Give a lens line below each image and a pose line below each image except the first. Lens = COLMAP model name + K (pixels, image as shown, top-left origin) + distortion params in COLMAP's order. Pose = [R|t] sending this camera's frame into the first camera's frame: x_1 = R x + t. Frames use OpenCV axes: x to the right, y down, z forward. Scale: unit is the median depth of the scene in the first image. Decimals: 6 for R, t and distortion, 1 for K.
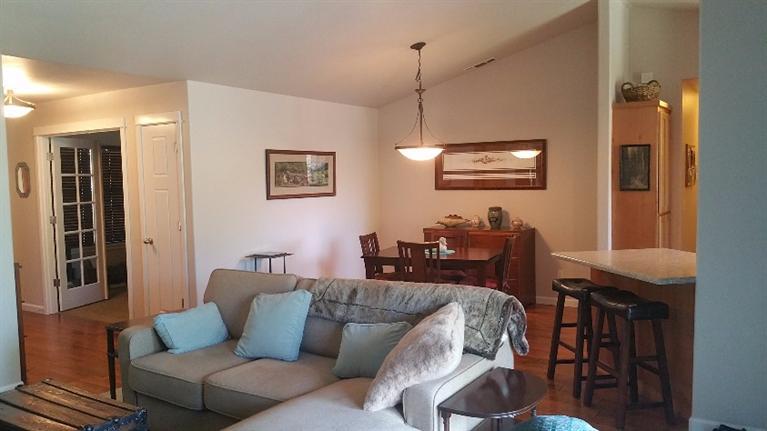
lens RADIAL K [[618.7, 0, 379.4], [0, 618.7, 218.5], [0, 0, 1]] dist [0.110643, -0.237856]
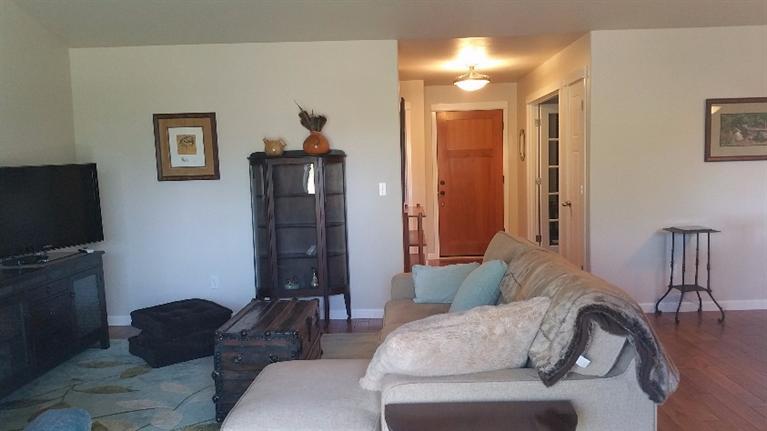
lens RADIAL K [[618.7, 0, 379.4], [0, 618.7, 218.5], [0, 0, 1]] dist [0.110643, -0.237856]
pose [[0.510720, 0.080455, -0.855975, 0.294977], [-0.034670, 0.996729, 0.072999, -0.001593], [0.859048, -0.007605, 0.511839, 0.216658]]
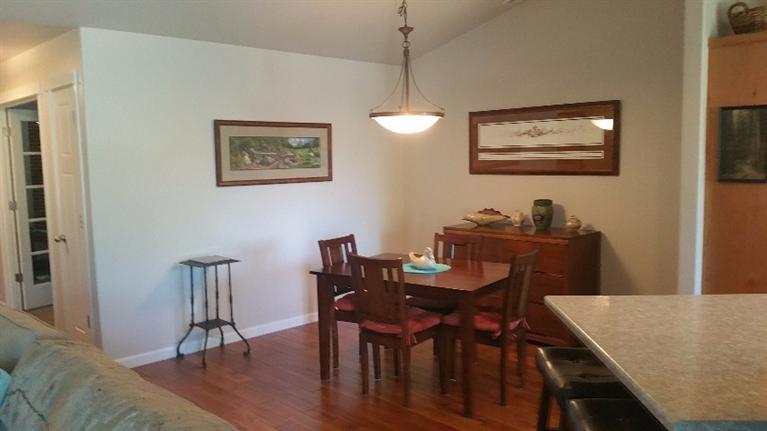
lens RADIAL K [[618.7, 0, 379.4], [0, 618.7, 218.5], [0, 0, 1]] dist [0.110643, -0.237856]
pose [[0.973048, 0.025569, -0.229180, 0.182150], [-0.016380, 0.998987, 0.041907, -0.025791], [0.230020, -0.037024, 0.972481, 0.295602]]
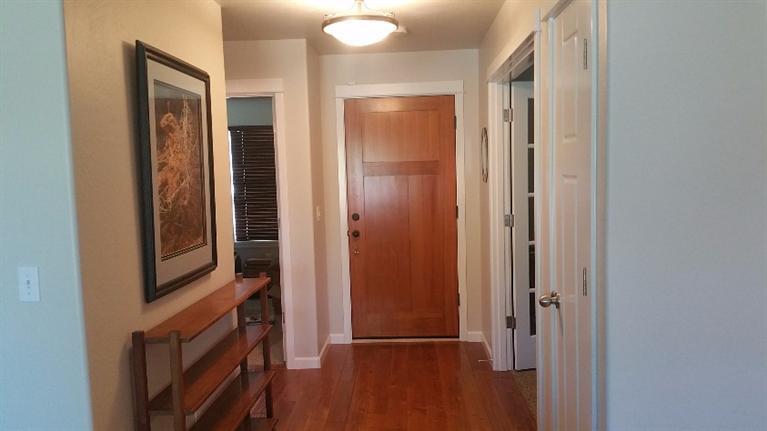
lens RADIAL K [[618.7, 0, 379.4], [0, 618.7, 218.5], [0, 0, 1]] dist [0.110643, -0.237856]
pose [[0.498660, 0.077985, -0.863282, -0.065209], [-0.039484, 0.996954, 0.067253, -0.037185], [0.865898, 0.000550, 0.500220, 0.628045]]
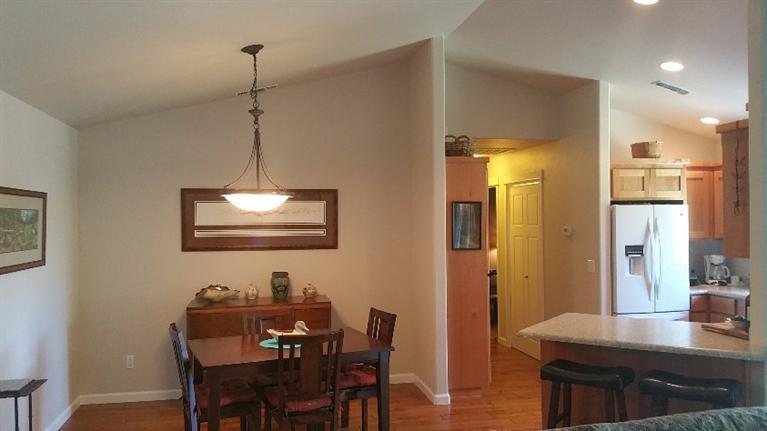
lens RADIAL K [[618.7, 0, 379.4], [0, 618.7, 218.5], [0, 0, 1]] dist [0.110643, -0.237856]
pose [[0.704002, 0.016324, 0.710011, -0.304250], [0.041664, 0.997065, -0.064235, -0.032899], [-0.708975, 0.074803, 0.701255, 0.384962]]
